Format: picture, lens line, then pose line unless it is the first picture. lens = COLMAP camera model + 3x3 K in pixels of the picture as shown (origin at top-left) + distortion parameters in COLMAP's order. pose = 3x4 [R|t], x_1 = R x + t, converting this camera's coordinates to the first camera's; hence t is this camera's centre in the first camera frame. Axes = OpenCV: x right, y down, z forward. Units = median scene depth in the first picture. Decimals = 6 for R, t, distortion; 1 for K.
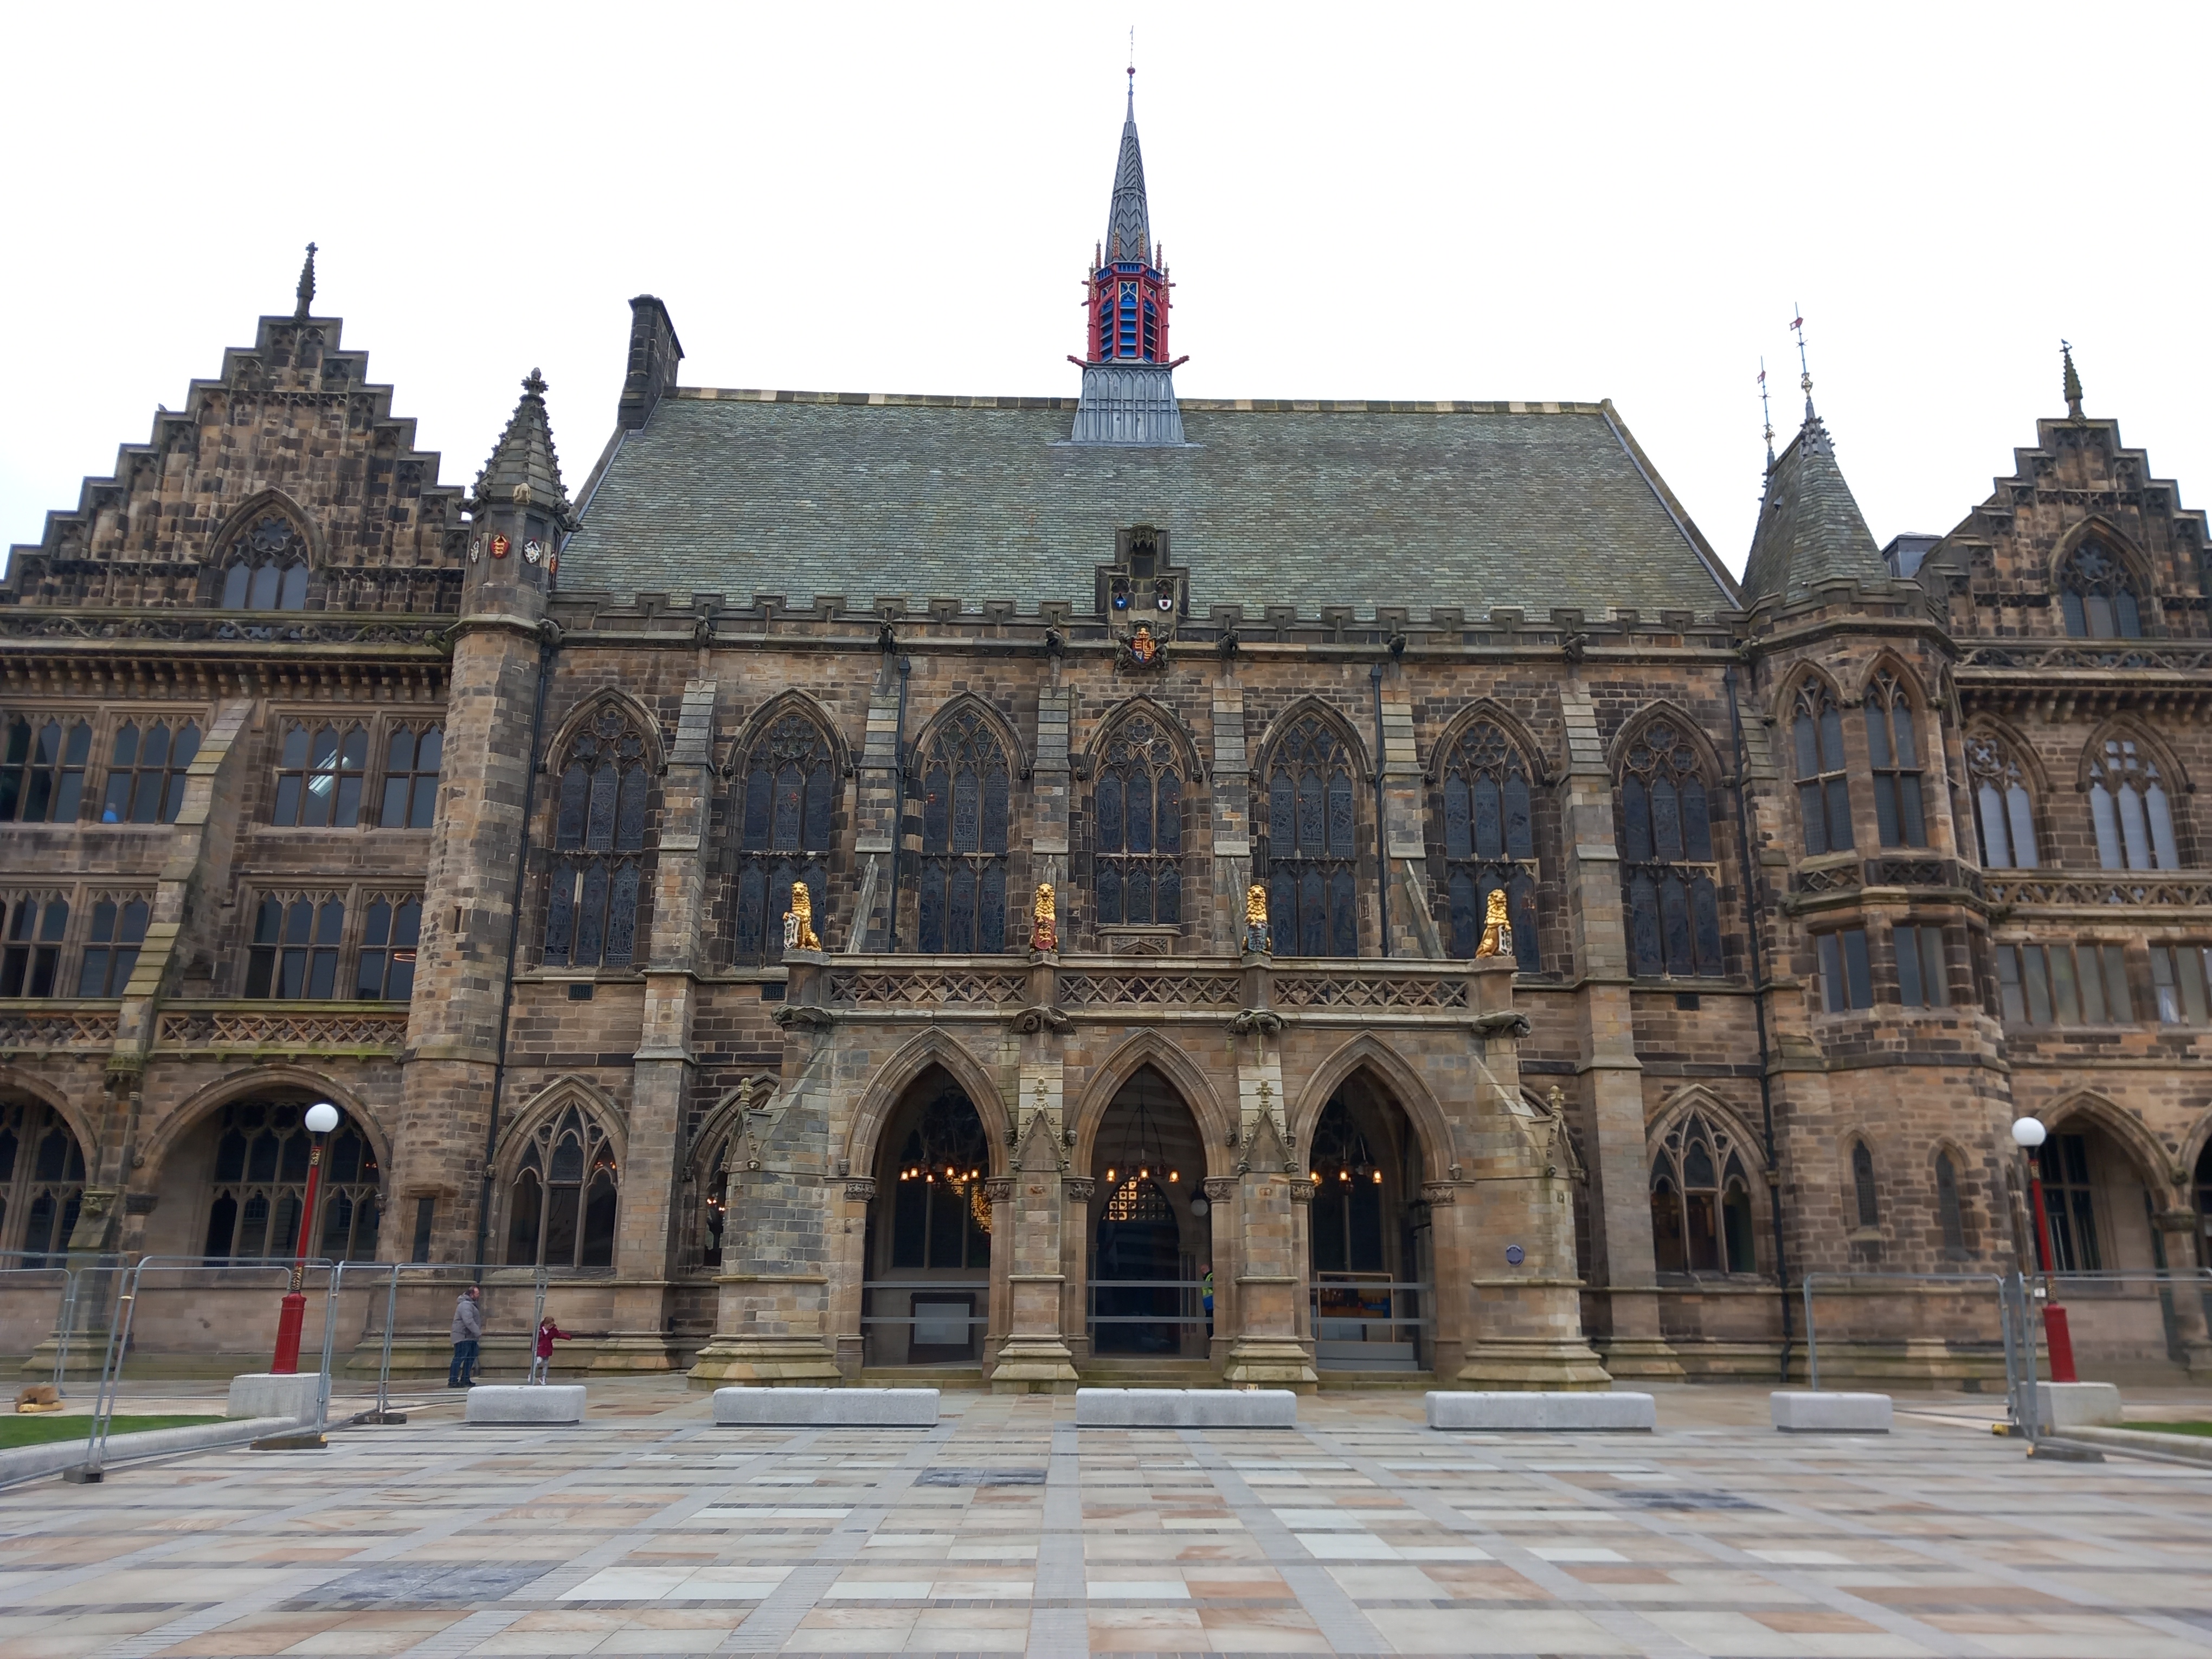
lens RADIAL K [[1706.6, 0, 1106.0], [0, 1706.6, 828.9], [0, 0, 1]] dist [0.079264, -0.000716]
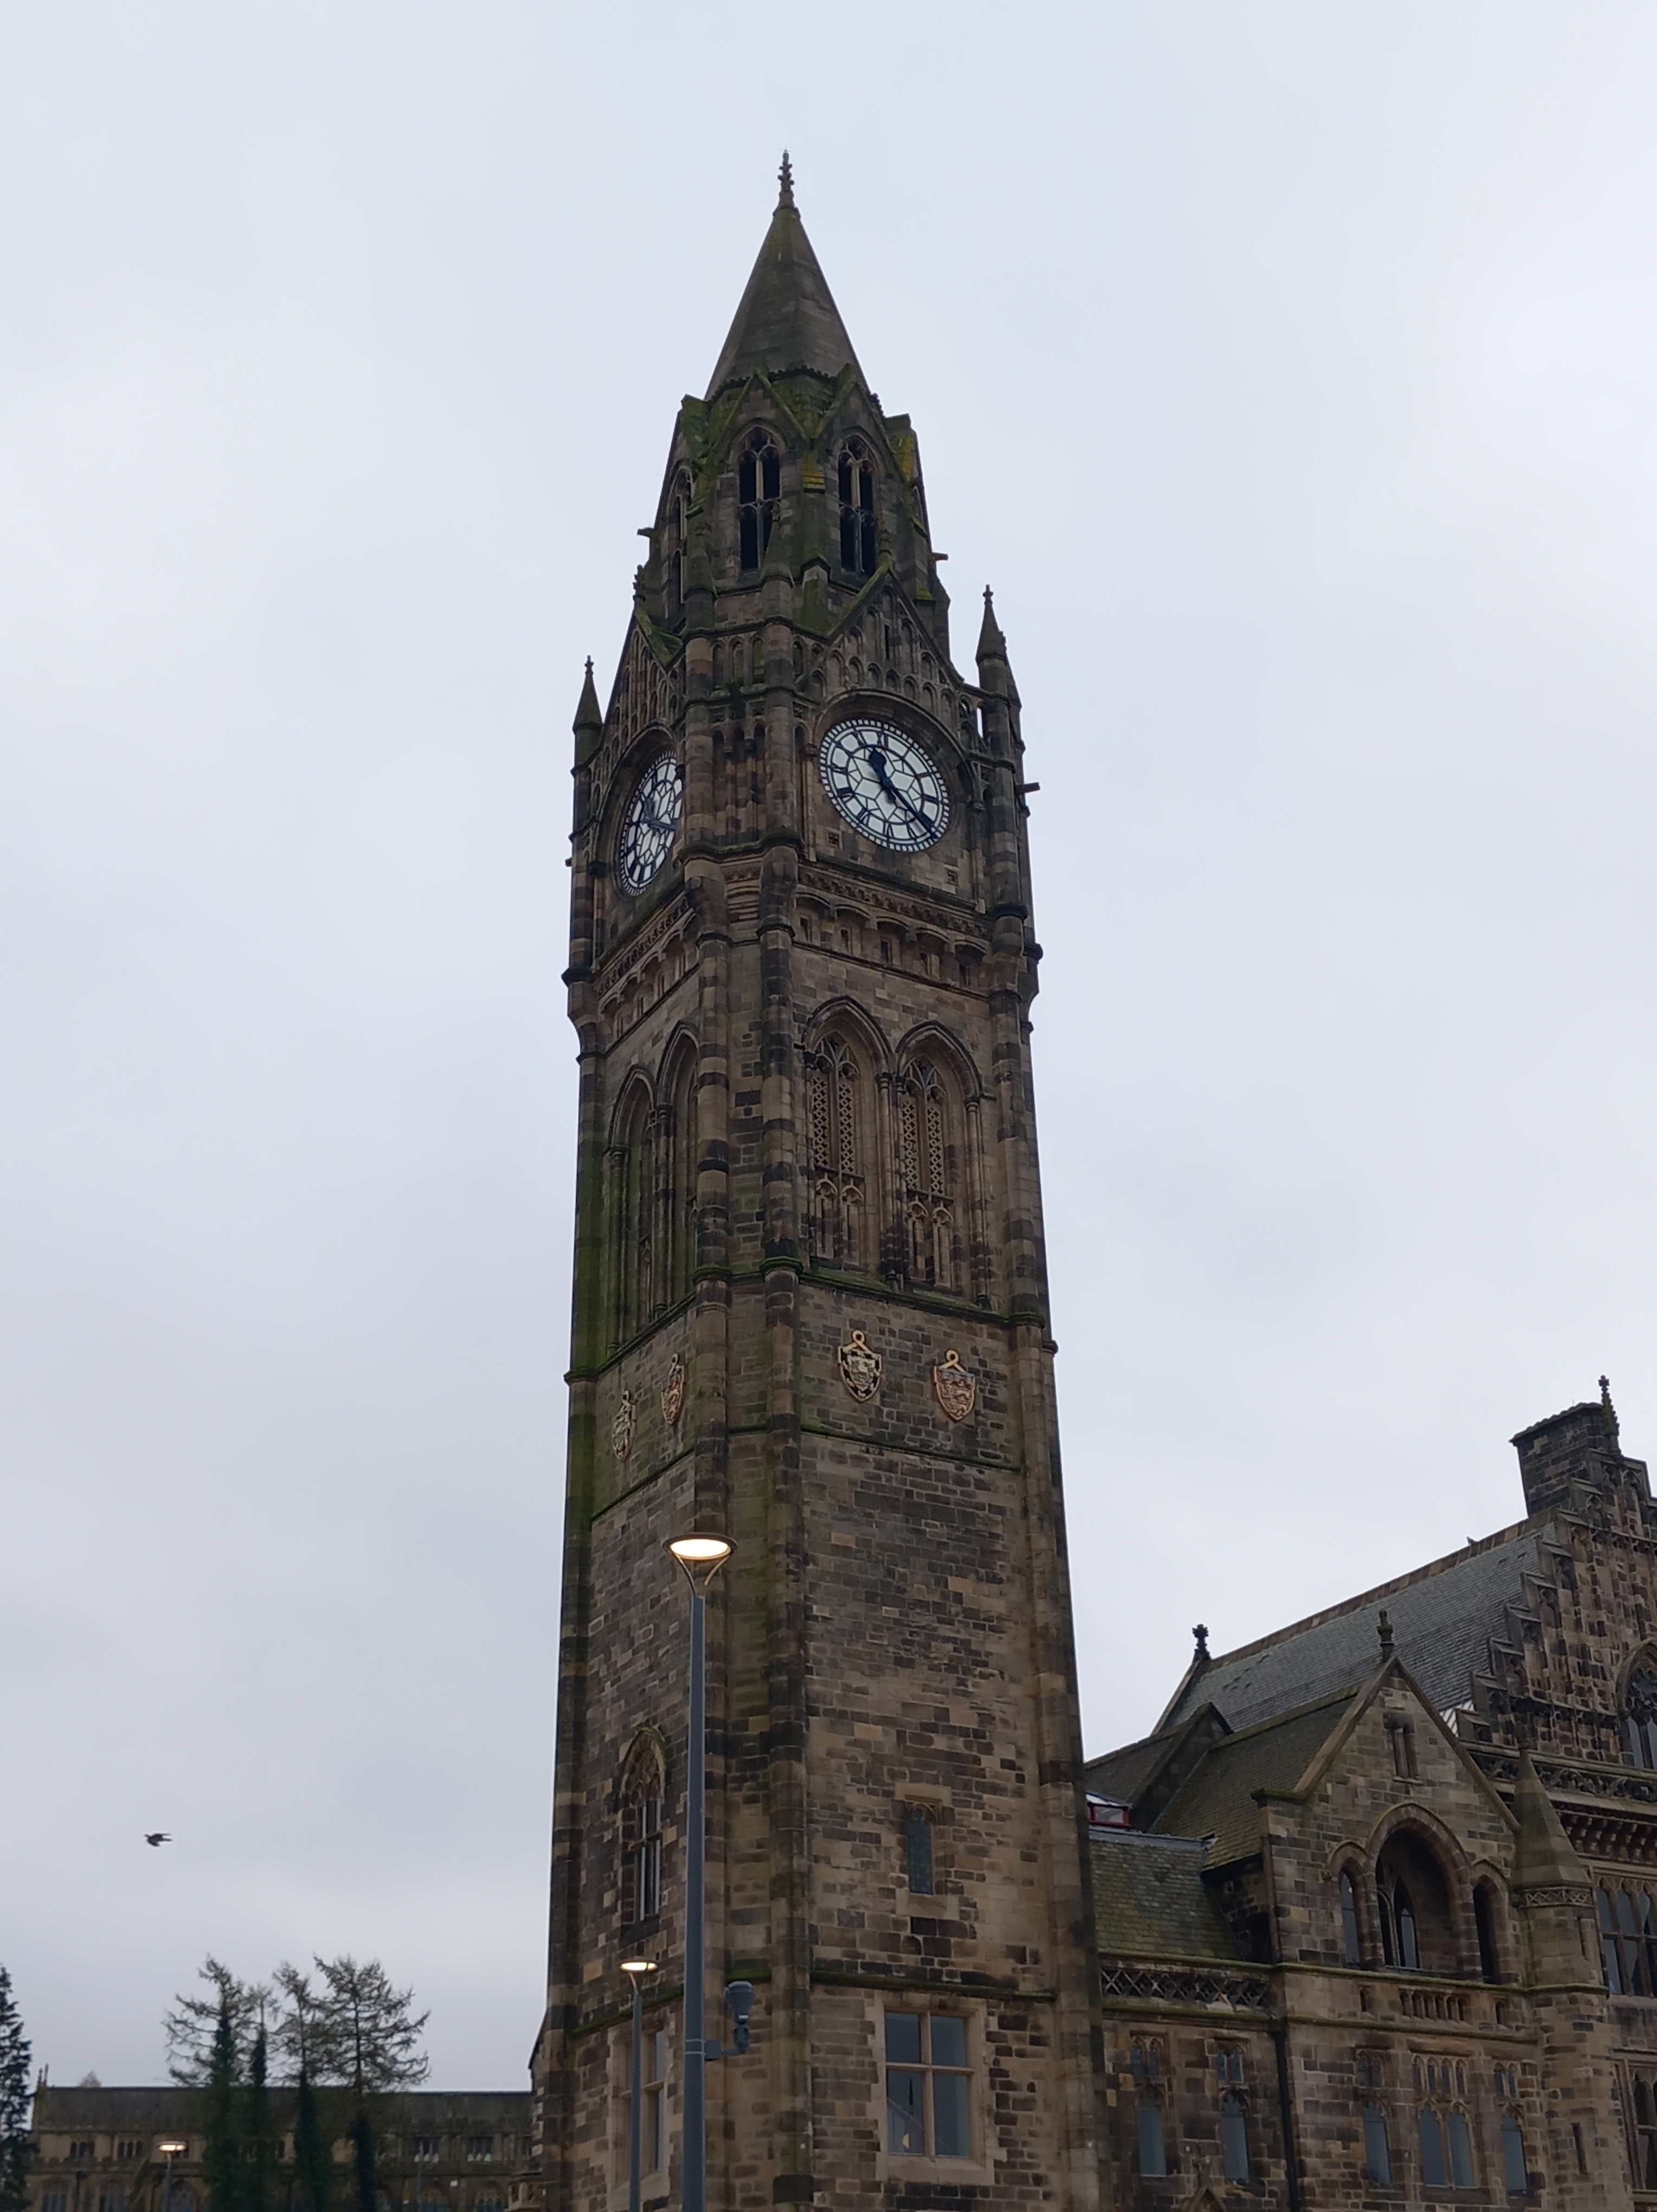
lens RADIAL K [[2681.6, 0, 879.6], [0, 2681.6, 1109.0], [0, 0, 1]] dist [0.260366, -0.826009]
pose [[0.861954, 0.210178, 0.461369, -1.750009], [-0.109844, 0.965825, -0.234768, -0.077570], [-0.494944, 0.151680, 0.855583, -0.180327]]
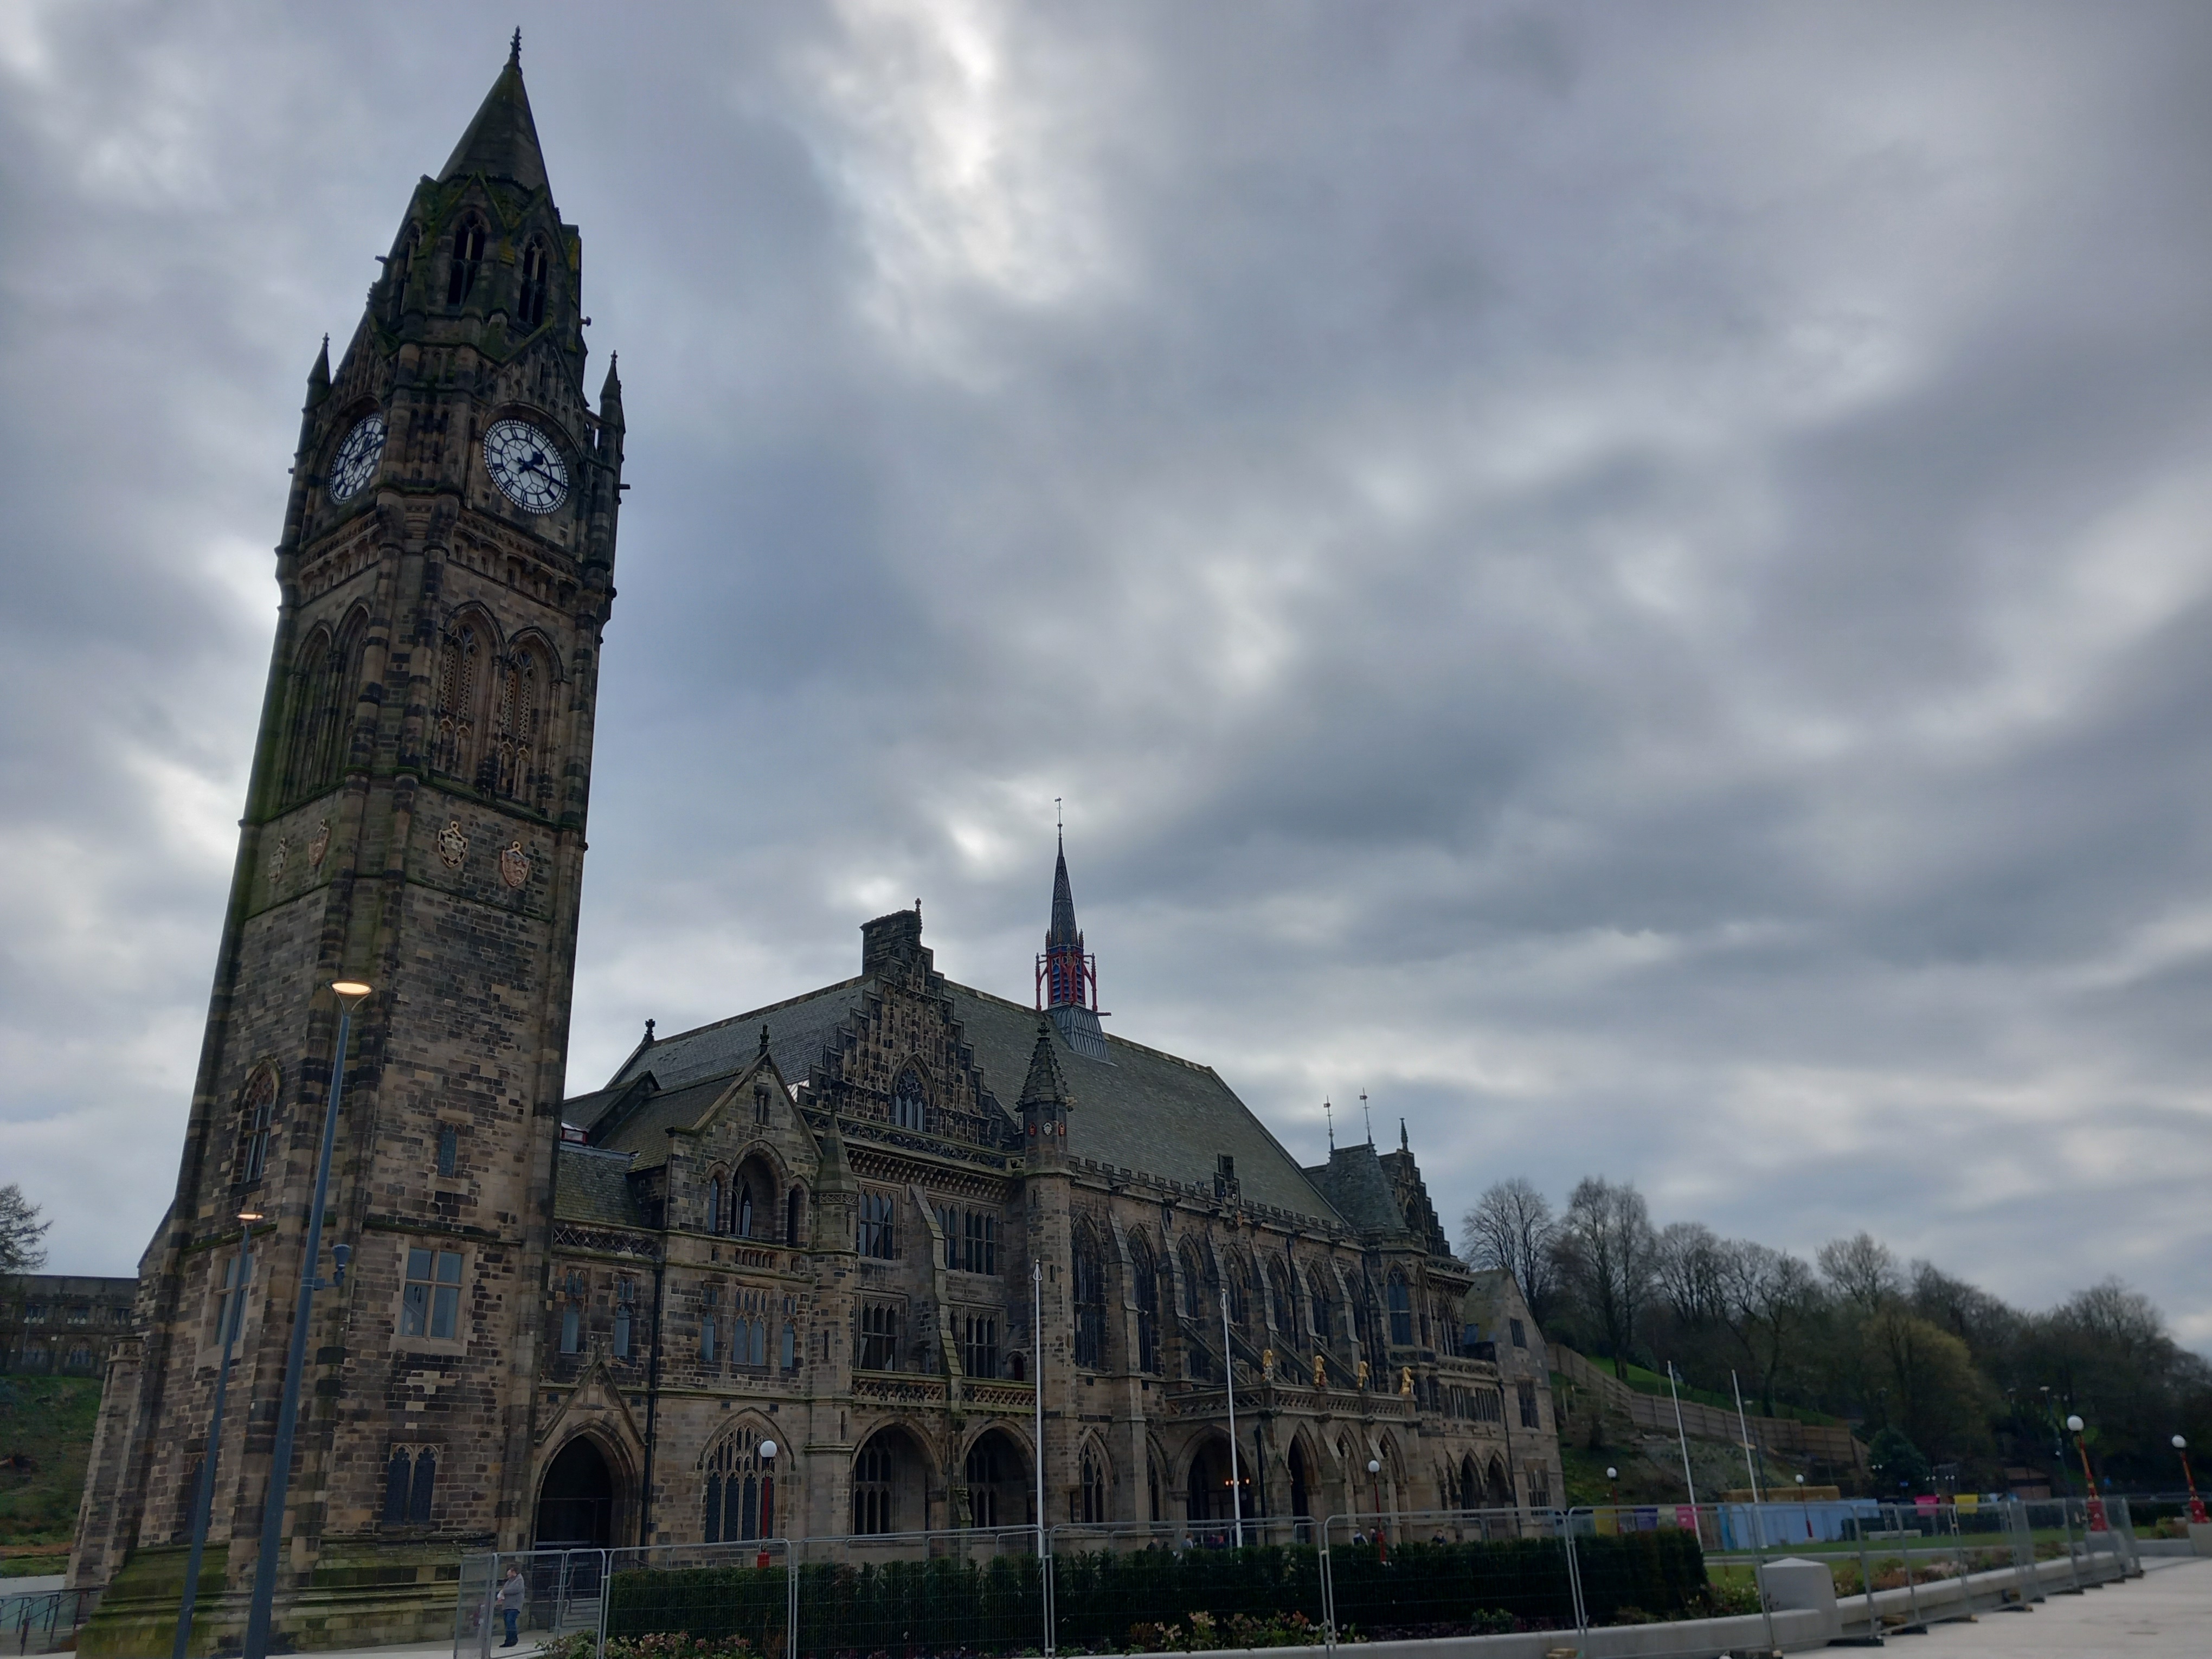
lens RADIAL K [[1727.8, 0, 1107.6], [0, 1727.8, 792.4], [0, 0, 1]] dist [0.001189, 0.010393]
pose [[0.606605, 0.291281, 0.739720, -1.801460], [-0.179532, 0.956616, -0.229463, -0.091557], [-0.774467, 0.006390, 0.632582, -0.237808]]
